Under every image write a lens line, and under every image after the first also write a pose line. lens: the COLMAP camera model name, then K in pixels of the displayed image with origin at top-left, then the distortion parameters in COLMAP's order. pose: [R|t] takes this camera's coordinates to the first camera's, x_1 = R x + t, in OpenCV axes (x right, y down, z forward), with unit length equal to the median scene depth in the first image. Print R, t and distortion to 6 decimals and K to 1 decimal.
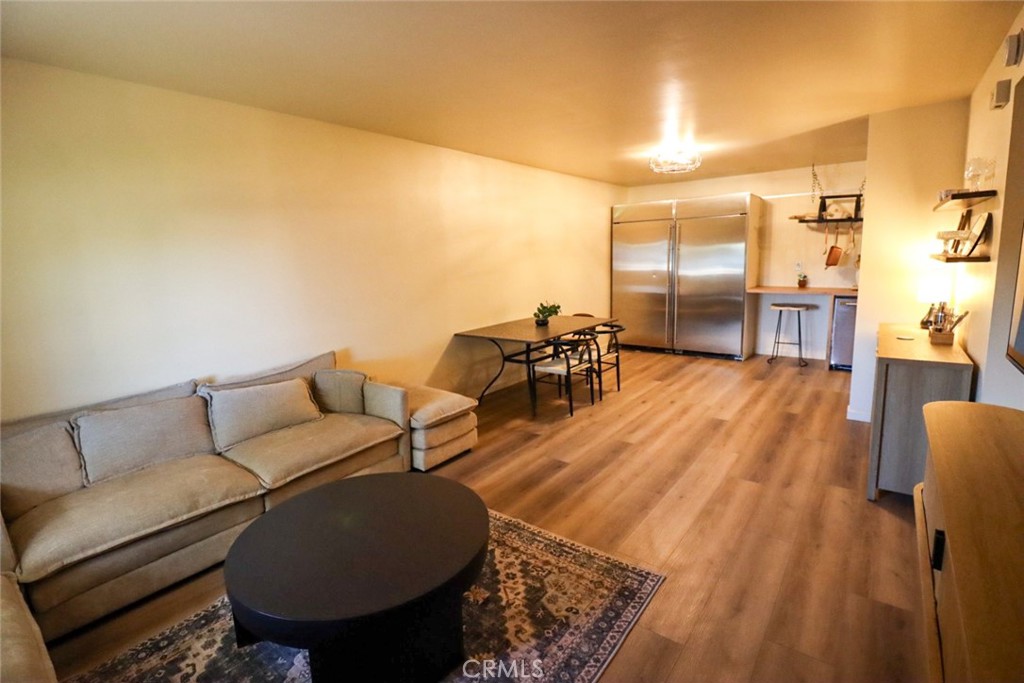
lens RADIAL K [[475.5, 0, 507.2], [0, 475.5, 327.8], [0, 0, 1]] dist [-0.001417, -0.012021]
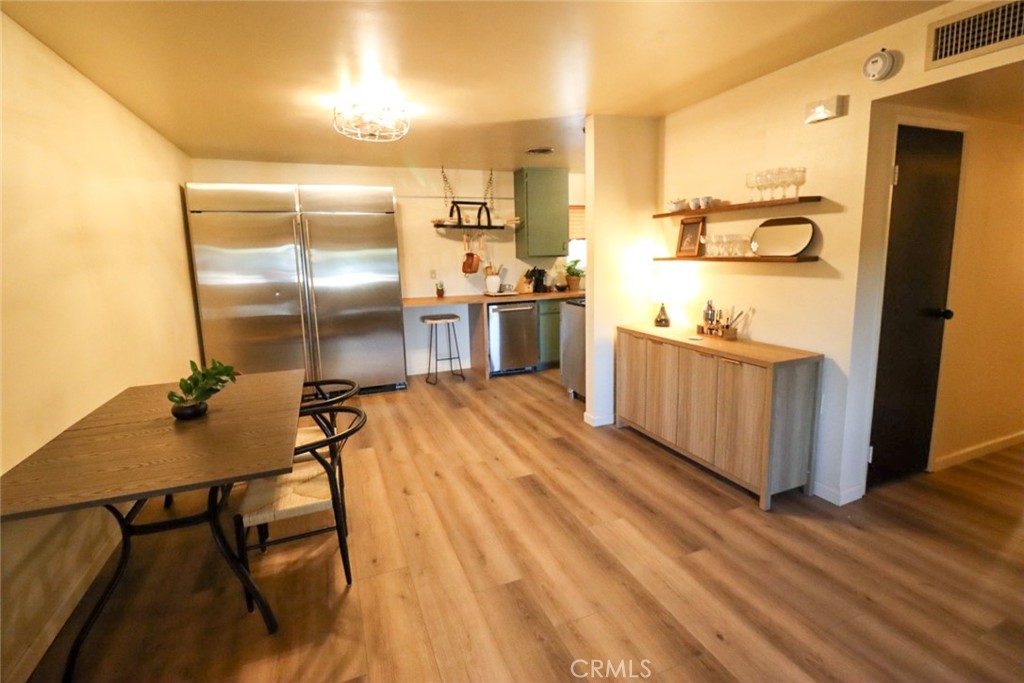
lens RADIAL K [[475.5, 0, 510.9], [0, 475.5, 328.2], [0, 0, 1]] dist [-0.001417, -0.012021]
pose [[0.499993, -0.116360, 0.858177, -0.173006], [0.136853, 0.989098, 0.054378, -0.079843], [-0.855148, 0.090256, 0.510466, 0.580005]]
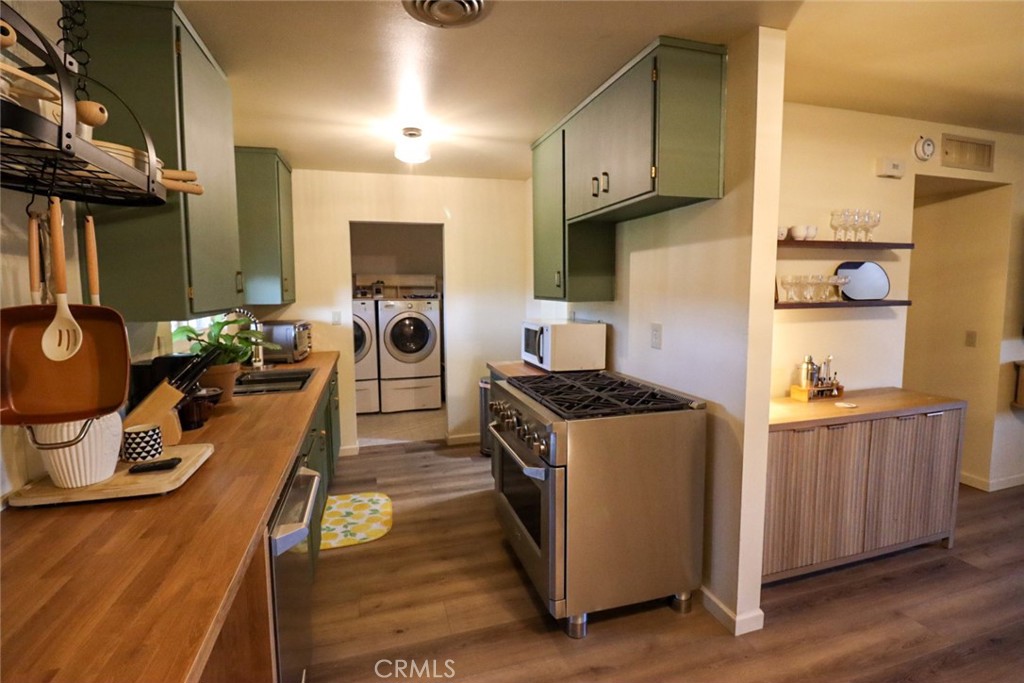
lens RADIAL K [[475.5, 0, 509.6], [0, 475.5, 327.6], [0, 0, 1]] dist [-0.001417, -0.012021]
pose [[-0.813522, -0.008834, 0.581467, 0.598843], [0.121934, 0.975067, 0.185409, -0.232086], [-0.568607, 0.221735, -0.792162, 1.375171]]
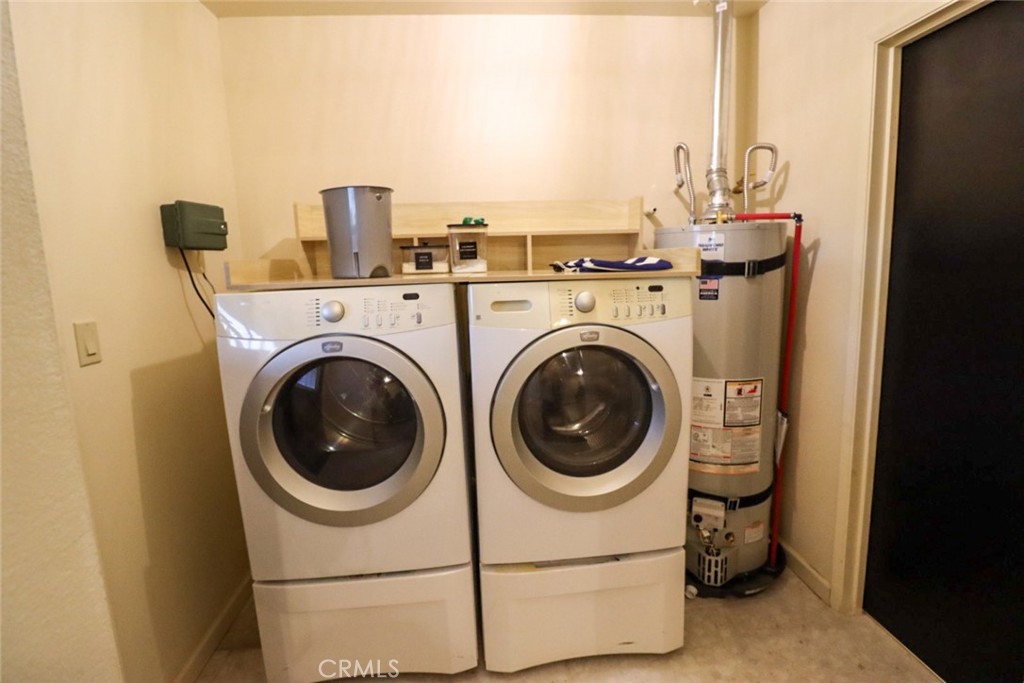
lens RADIAL K [[475.5, 0, 505.4], [0, 475.5, 331.4], [0, 0, 1]] dist [-0.001417, -0.012021]
pose [[-0.674846, -0.045353, 0.736564, 1.344830], [0.169456, 0.961915, 0.214486, -0.146275], [-0.718239, 0.269561, -0.641459, 0.767515]]
